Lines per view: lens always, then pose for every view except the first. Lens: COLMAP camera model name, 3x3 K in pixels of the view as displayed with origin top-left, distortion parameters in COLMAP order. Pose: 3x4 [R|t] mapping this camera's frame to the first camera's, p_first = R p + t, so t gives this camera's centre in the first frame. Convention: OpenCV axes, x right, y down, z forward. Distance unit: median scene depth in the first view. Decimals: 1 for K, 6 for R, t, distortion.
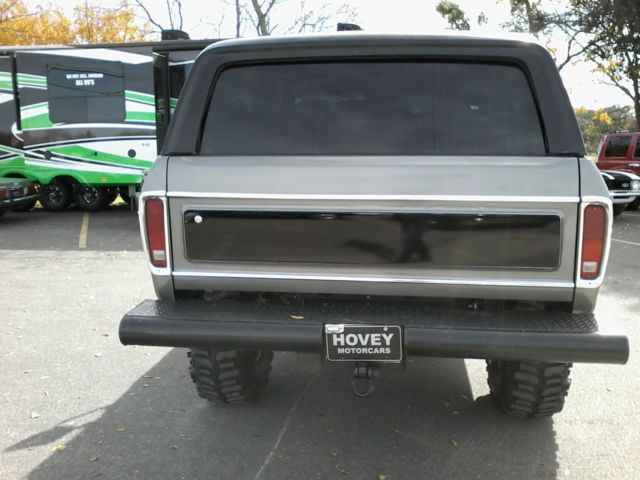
lens RADIAL K [[637.3, 0, 320.3], [0, 637.3, 227.5], [0, 0, 1]] dist [-0.028352, 0.000000]
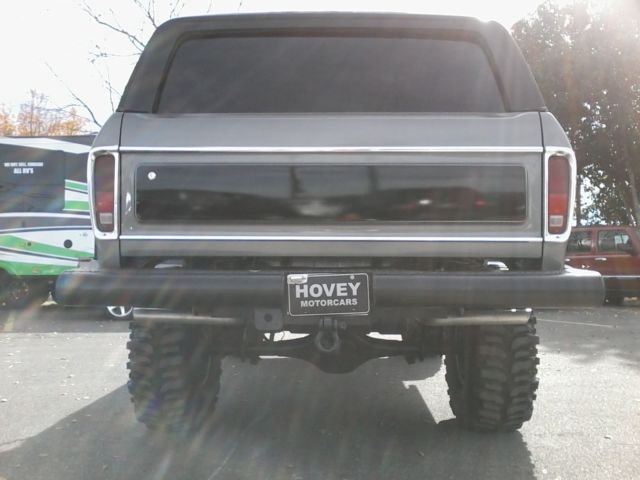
lens RADIAL K [[637.3, 0, 322.1], [0, 637.3, 234.6], [0, 0, 1]] dist [-0.028352, 0.000000]
pose [[0.995059, 0.014550, 0.098211, -0.028126], [0.004156, 0.982231, -0.187631, 0.224854], [-0.099196, 0.187112, 0.977317, 0.065711]]
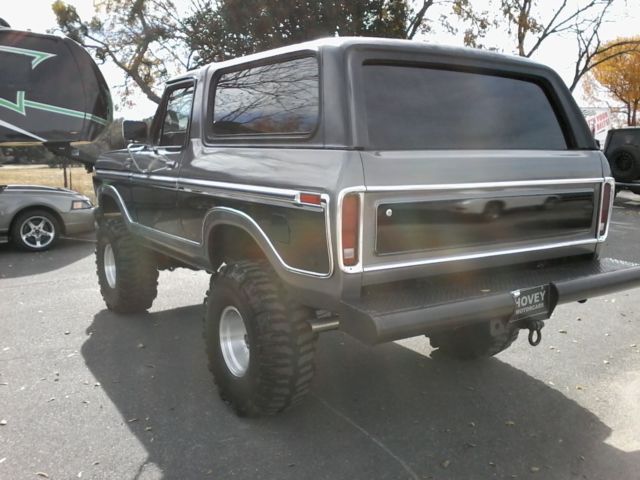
lens RADIAL K [[637.3, 0, 321.8], [0, 637.3, 239.1], [0, 0, 1]] dist [-0.028352, 0.000000]
pose [[0.751551, -0.087305, 0.653872, -0.854653], [0.087913, 0.995618, 0.031889, -0.012117], [-0.653791, 0.033518, 0.755933, 0.274681]]
